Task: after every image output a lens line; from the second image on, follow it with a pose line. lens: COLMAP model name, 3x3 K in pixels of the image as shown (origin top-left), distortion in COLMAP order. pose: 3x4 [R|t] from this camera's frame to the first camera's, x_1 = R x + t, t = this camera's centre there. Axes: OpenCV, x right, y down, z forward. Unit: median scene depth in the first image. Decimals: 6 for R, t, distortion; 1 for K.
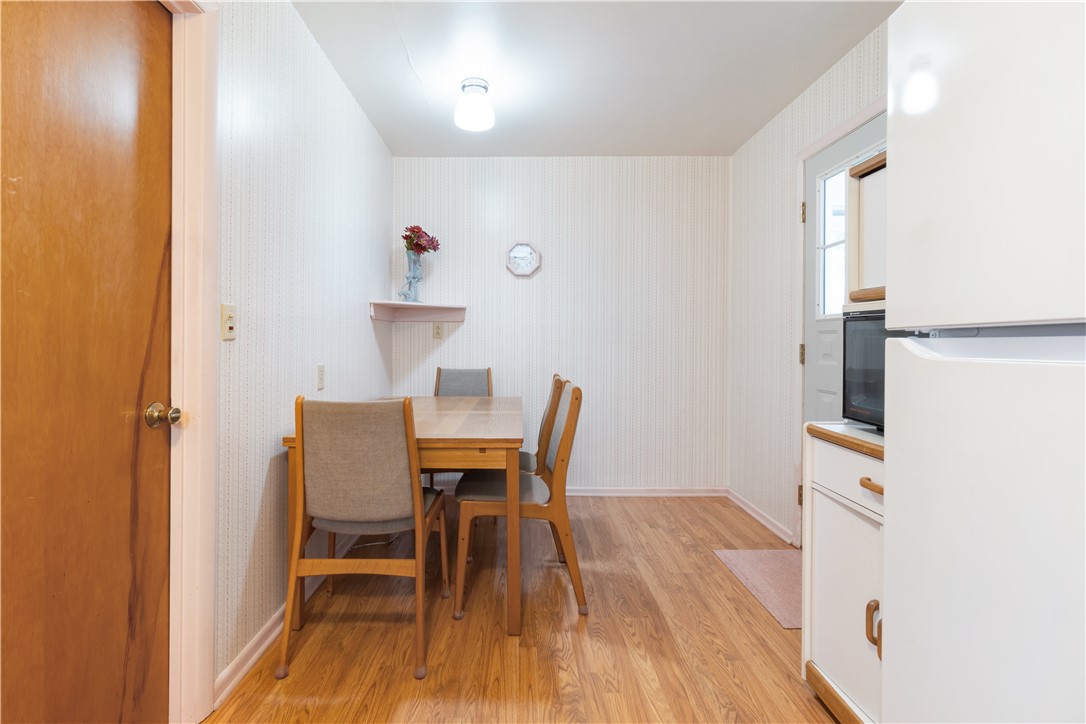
lens RADIAL K [[489.0, 0, 518.3], [0, 489.0, 345.0], [0, 0, 1]] dist [-0.009453, 0.001284]
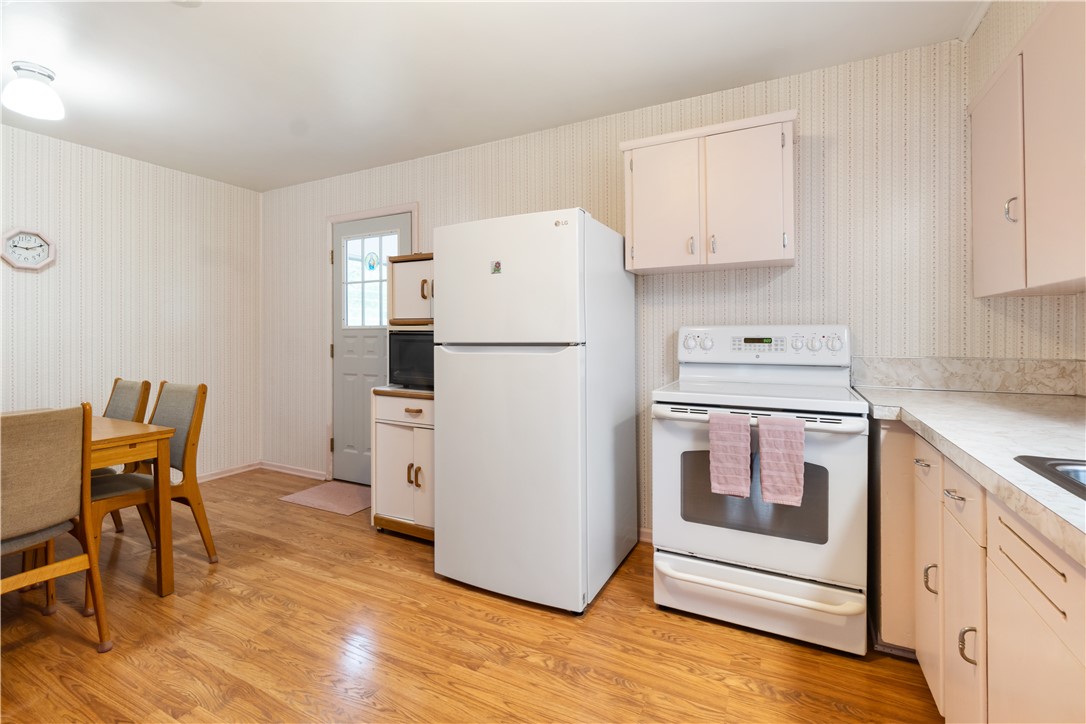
lens RADIAL K [[489.0, 0, 542.0], [0, 489.0, 337.6], [0, 0, 1]] dist [-0.009453, 0.001284]
pose [[0.446552, -0.007583, 0.894725, -0.654312], [0.010320, 0.999941, 0.003324, -0.028682], [-0.894698, 0.007749, 0.446604, -0.351476]]
